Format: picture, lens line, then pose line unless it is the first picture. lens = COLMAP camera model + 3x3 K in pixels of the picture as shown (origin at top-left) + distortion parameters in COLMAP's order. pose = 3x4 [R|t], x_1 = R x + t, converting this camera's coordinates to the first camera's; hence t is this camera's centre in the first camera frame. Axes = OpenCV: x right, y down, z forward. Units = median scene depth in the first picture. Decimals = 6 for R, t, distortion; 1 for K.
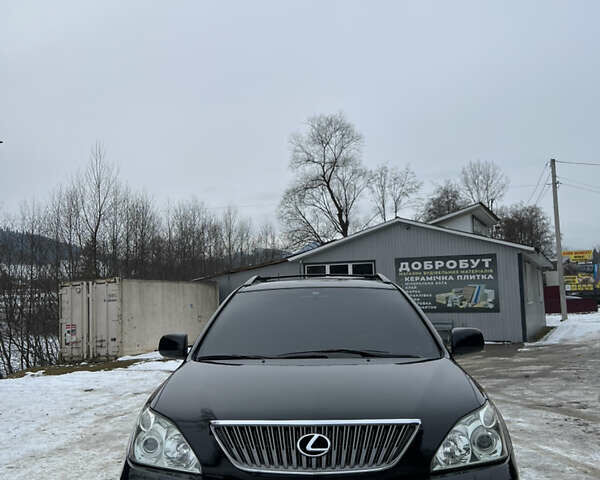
lens RADIAL K [[601.6, 0, 293.2], [0, 601.6, 240.9], [0, 0, 1]] dist [0.136025, -0.333658]
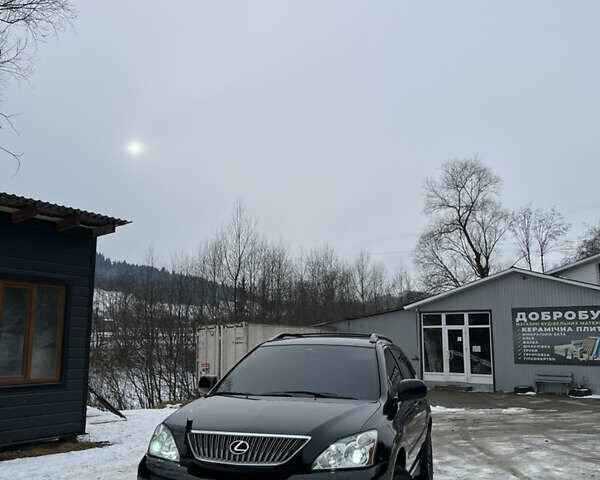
lens RADIAL K [[601.6, 0, 293.2], [0, 601.6, 240.9], [0, 0, 1]] dist [0.136025, -0.333658]
pose [[0.970685, -0.014866, -0.239896, 0.068594], [-0.001815, 0.997604, -0.069162, -0.012898], [0.240349, 0.067570, 0.968332, -0.070978]]
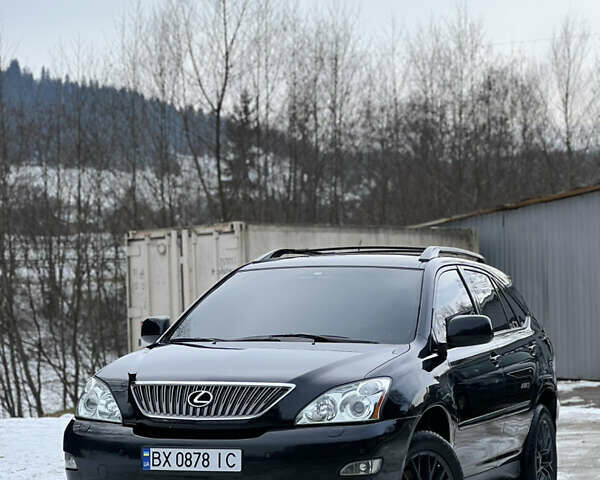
lens RADIAL K [[1782.8, 0, 300.0], [0, 1782.8, 240.0], [0, 0, 1]] dist [-0.039128, 1.901267]
pose [[0.956146, 0.005618, -0.292837, 0.152717], [0.018145, 0.996759, 0.078367, -0.031792], [0.292328, -0.080244, 0.952945, -0.281357]]
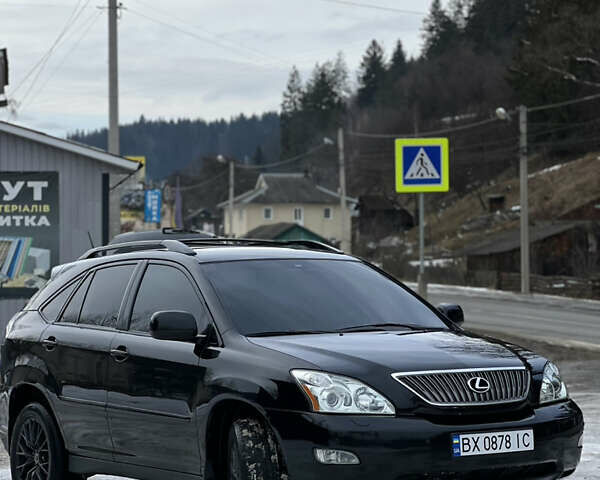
lens RADIAL K [[1782.8, 0, 300.0], [0, 1782.8, 240.0], [0, 0, 1]] dist [-0.039128, 1.901267]
pose [[0.822316, 0.020076, 0.568677, -0.290051], [-0.065753, 0.996035, 0.059917, -0.020867], [-0.565219, -0.086663, 0.820376, -0.222634]]
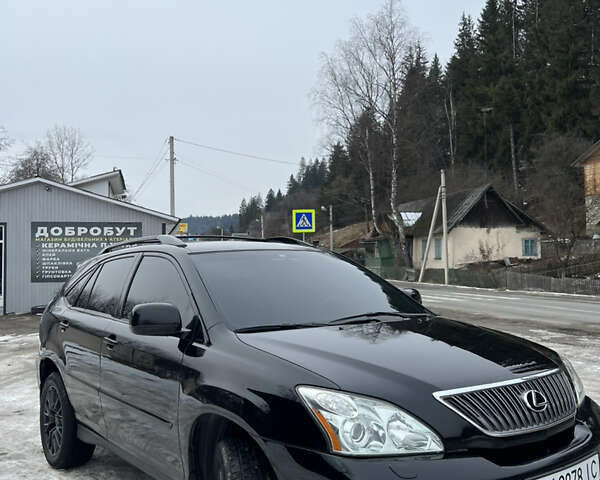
lens RADIAL K [[601.6, 0, 293.2], [0, 601.6, 240.9], [0, 0, 1]] dist [0.136025, -0.333658]
pose [[0.775072, 0.031329, 0.631096, -0.110124], [-0.062955, 0.997629, 0.027793, 0.007859], [-0.628729, -0.061272, 0.775207, 0.056855]]
